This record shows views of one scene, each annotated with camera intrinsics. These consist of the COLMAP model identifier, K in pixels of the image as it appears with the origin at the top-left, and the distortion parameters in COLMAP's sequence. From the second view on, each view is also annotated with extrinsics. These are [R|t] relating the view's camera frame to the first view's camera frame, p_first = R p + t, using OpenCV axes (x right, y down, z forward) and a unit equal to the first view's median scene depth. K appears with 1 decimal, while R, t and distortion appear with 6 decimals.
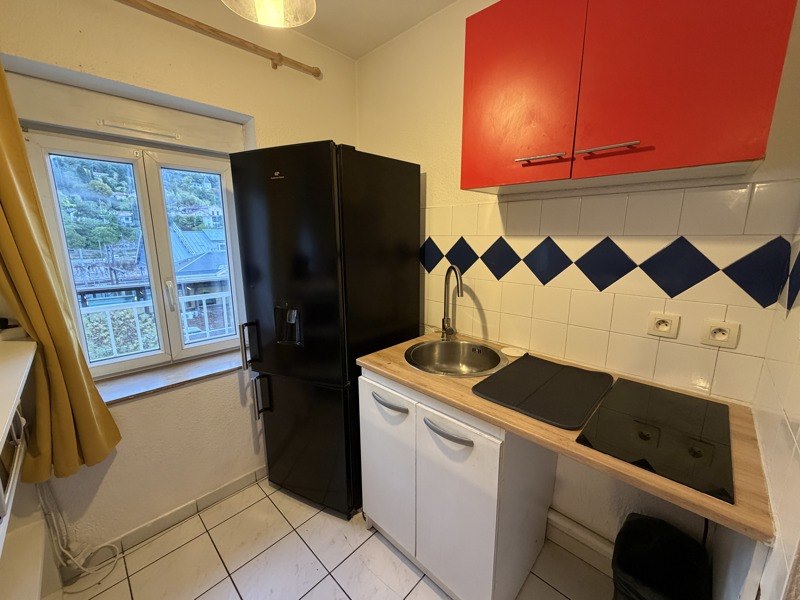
lens RADIAL K [[319.3, 0, 396.2], [0, 319.3, 299.9], [0, 0, 1]] dist [-0.002229, 0.000154]
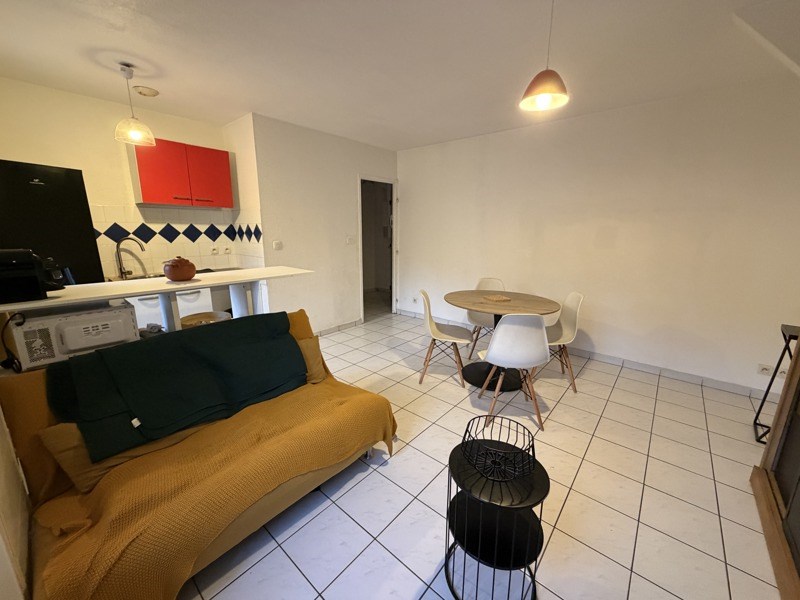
lens RADIAL K [[319.3, 0, 397.1], [0, 319.3, 302.0], [0, 0, 1]] dist [-0.002229, 0.000154]
pose [[-0.054841, -0.227670, 0.972193, -1.884653], [0.185766, 0.954333, 0.233967, 0.119537], [-0.981062, 0.193431, -0.010044, -0.533133]]
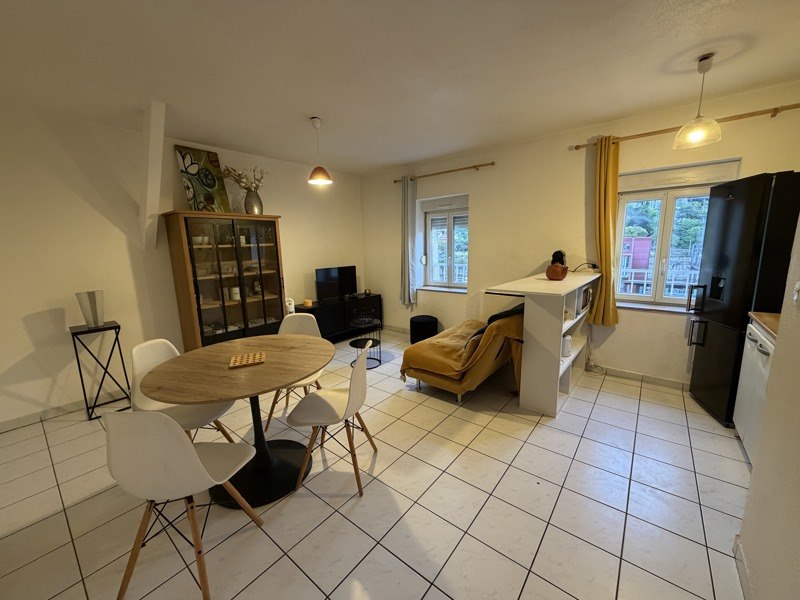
lens RADIAL K [[319.3, 0, 400.0], [0, 319.3, 300.7], [0, 0, 1]] dist [-0.002229, 0.000154]
pose [[0.092775, 0.173206, -0.980506, 1.090752], [-0.169782, 0.973083, 0.155830, 0.161330], [0.981105, 0.152015, 0.119685, -0.759063]]
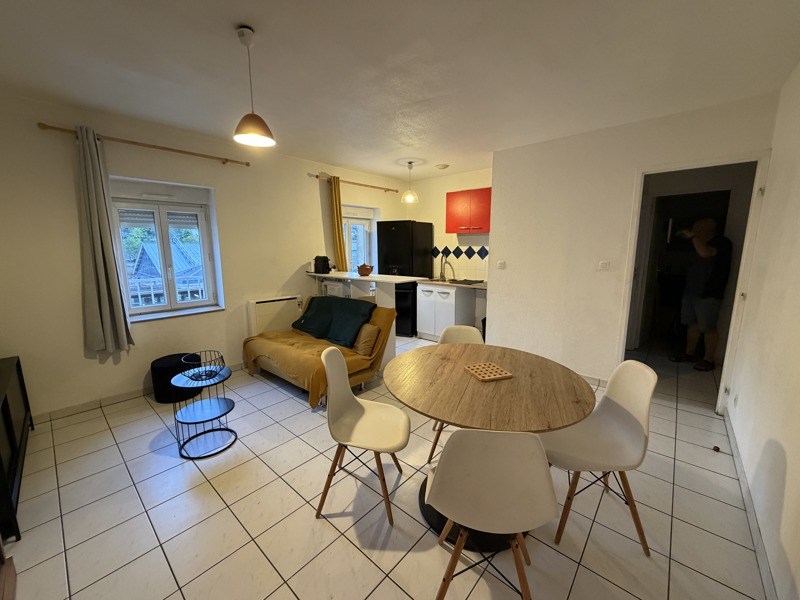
lens RADIAL K [[319.3, 0, 399.8], [0, 319.3, 300.0], [0, 0, 1]] dist [-0.002229, 0.000154]
pose [[0.998949, -0.009382, 0.044875, -0.413748], [0.010863, 0.999400, -0.032880, 0.448686], [-0.044540, 0.033333, 0.998451, -2.183188]]
